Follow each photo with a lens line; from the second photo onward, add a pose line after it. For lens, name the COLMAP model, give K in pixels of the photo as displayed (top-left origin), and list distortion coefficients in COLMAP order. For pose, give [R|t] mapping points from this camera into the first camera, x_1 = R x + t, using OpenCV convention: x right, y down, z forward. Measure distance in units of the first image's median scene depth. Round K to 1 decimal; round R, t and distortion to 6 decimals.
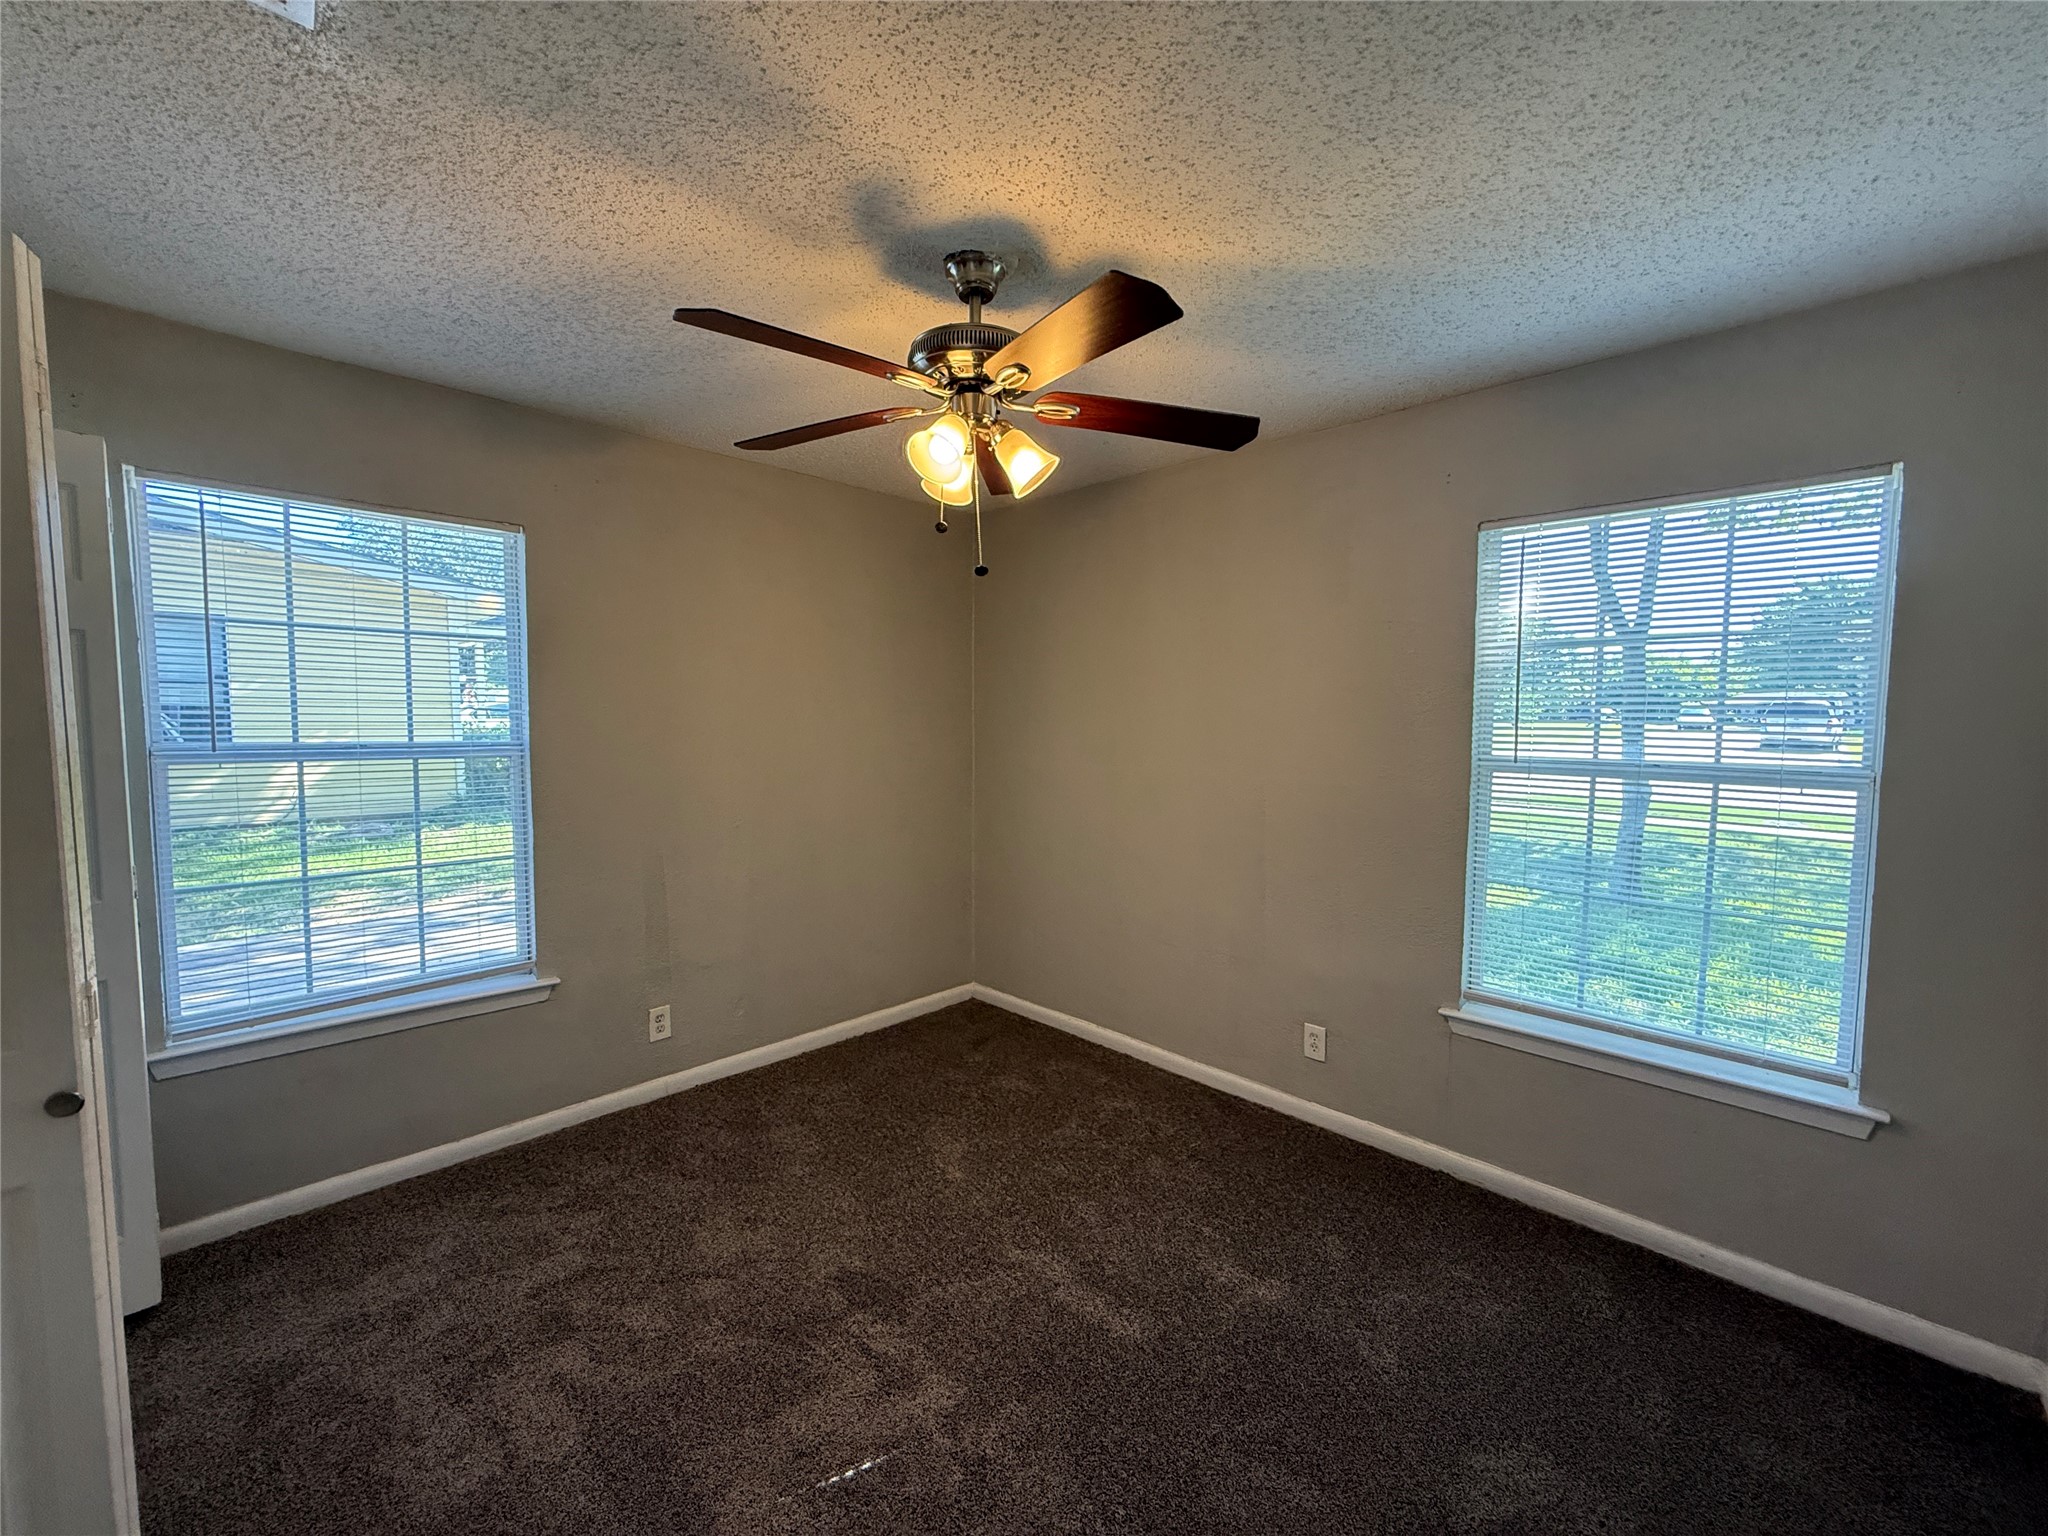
lens RADIAL K [[817.1, 0, 1021.5], [0, 817.1, 763.5], [0, 0, 1]] dist [-0.000249, 0.000163]
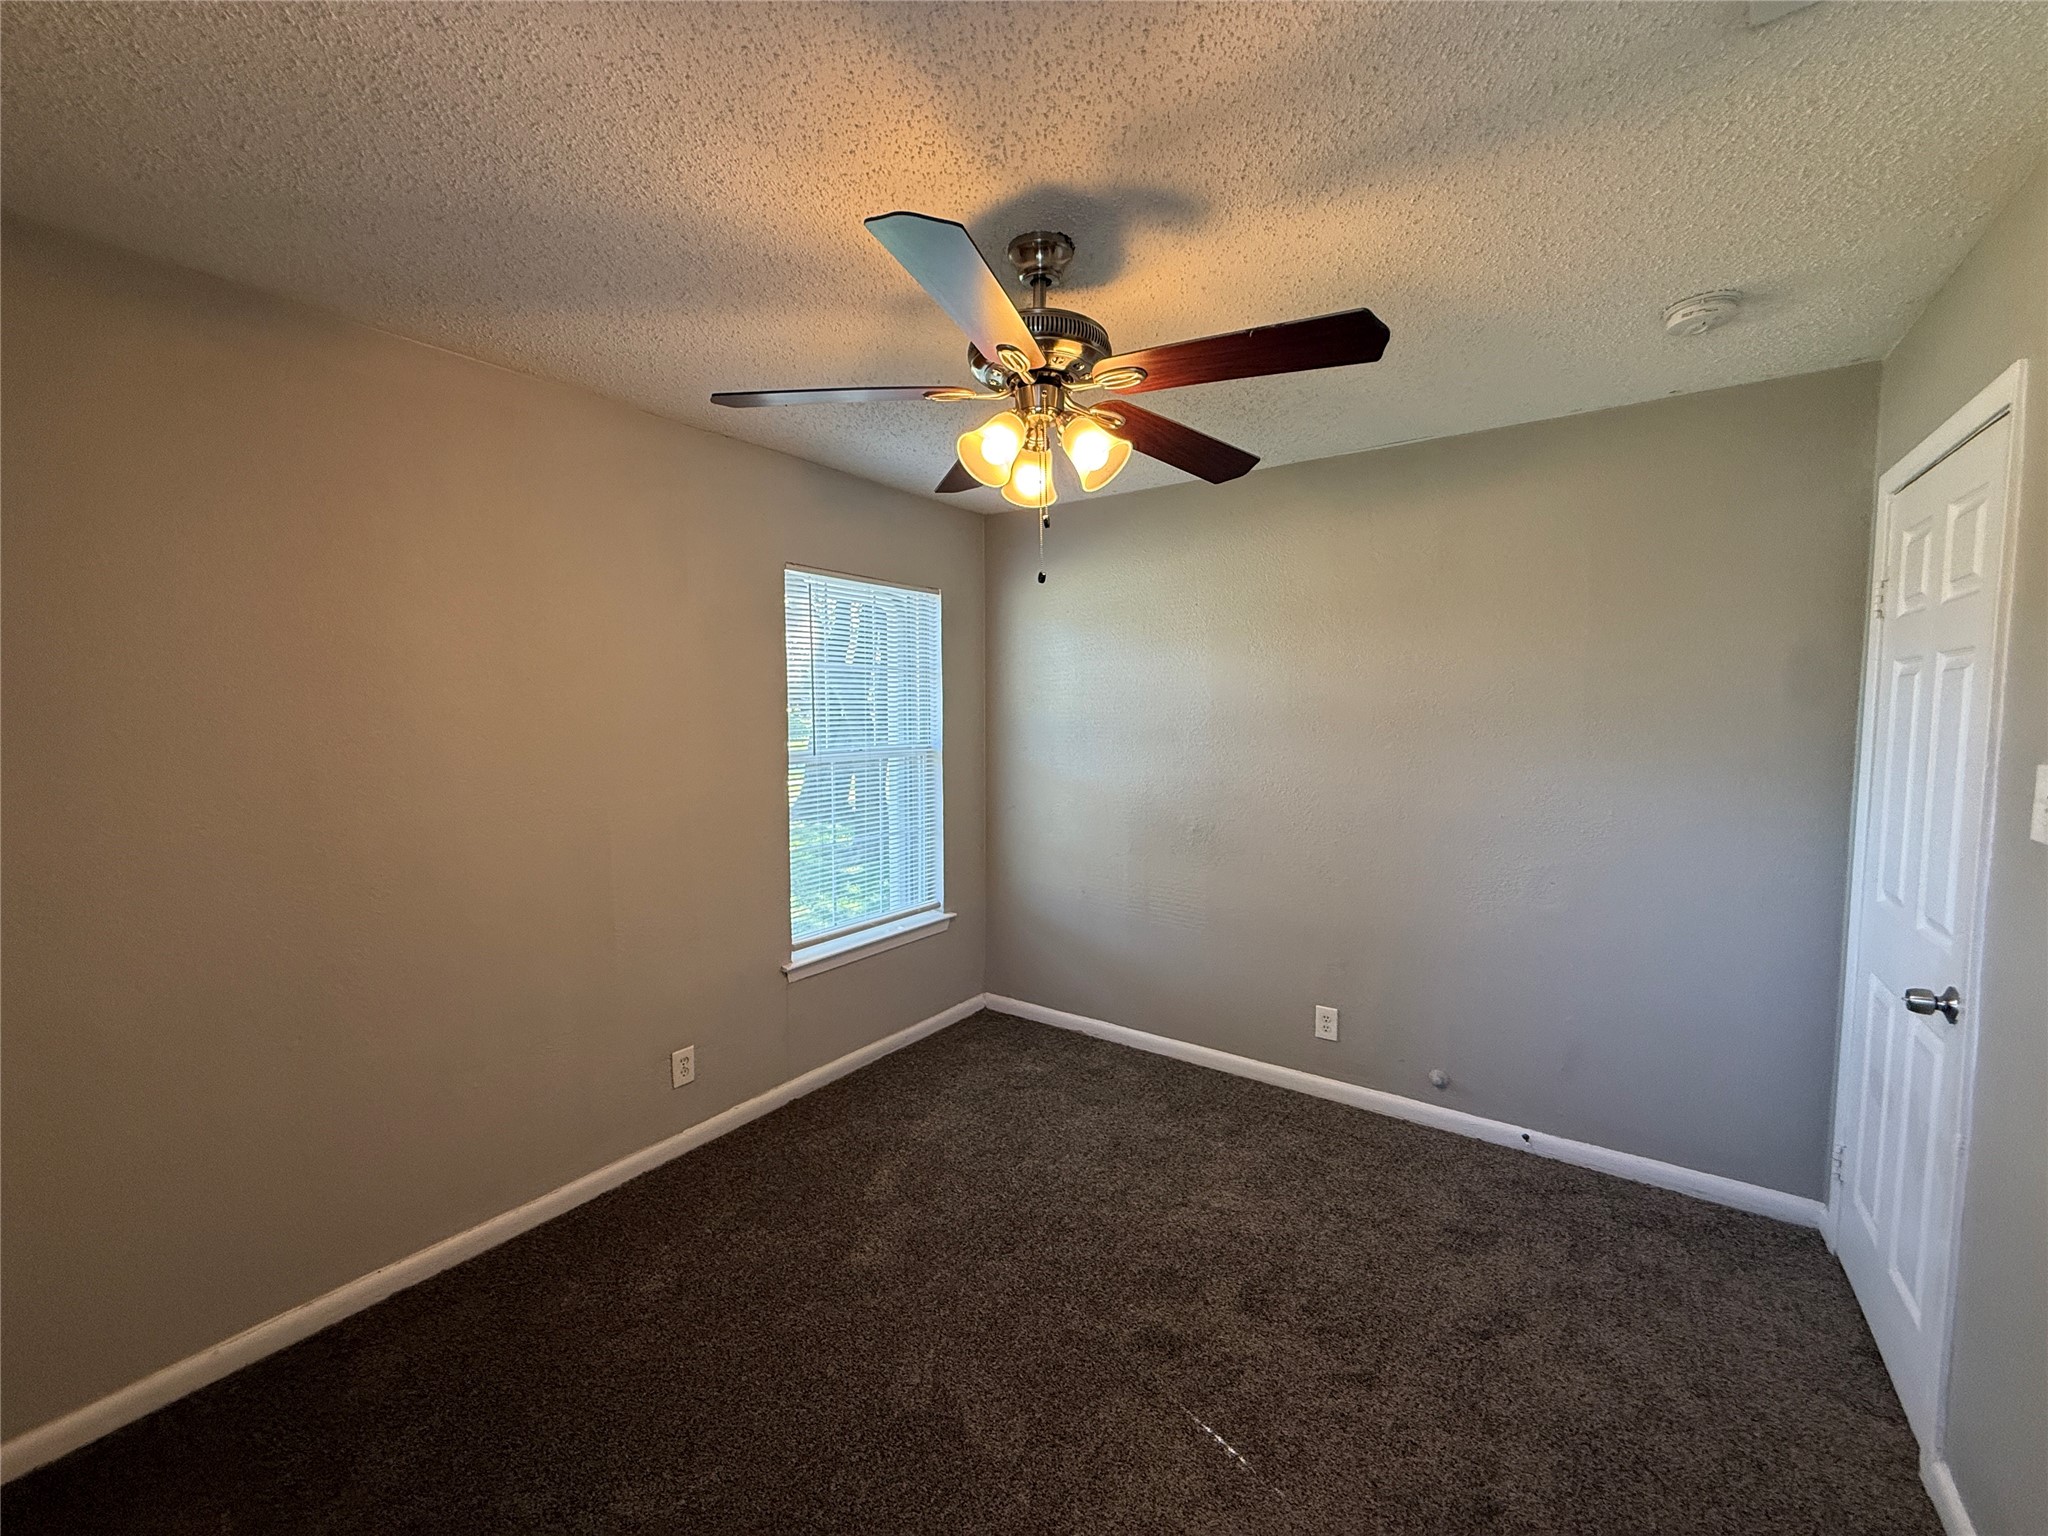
lens RADIAL K [[817.1, 0, 1021.5], [0, 817.1, 763.5], [0, 0, 1]] dist [-0.000249, 0.000163]
pose [[-0.149964, -0.074846, 0.985854, -0.792833], [0.065727, 0.994170, 0.085475, -0.083969], [-0.986504, 0.077616, -0.144170, 0.938617]]
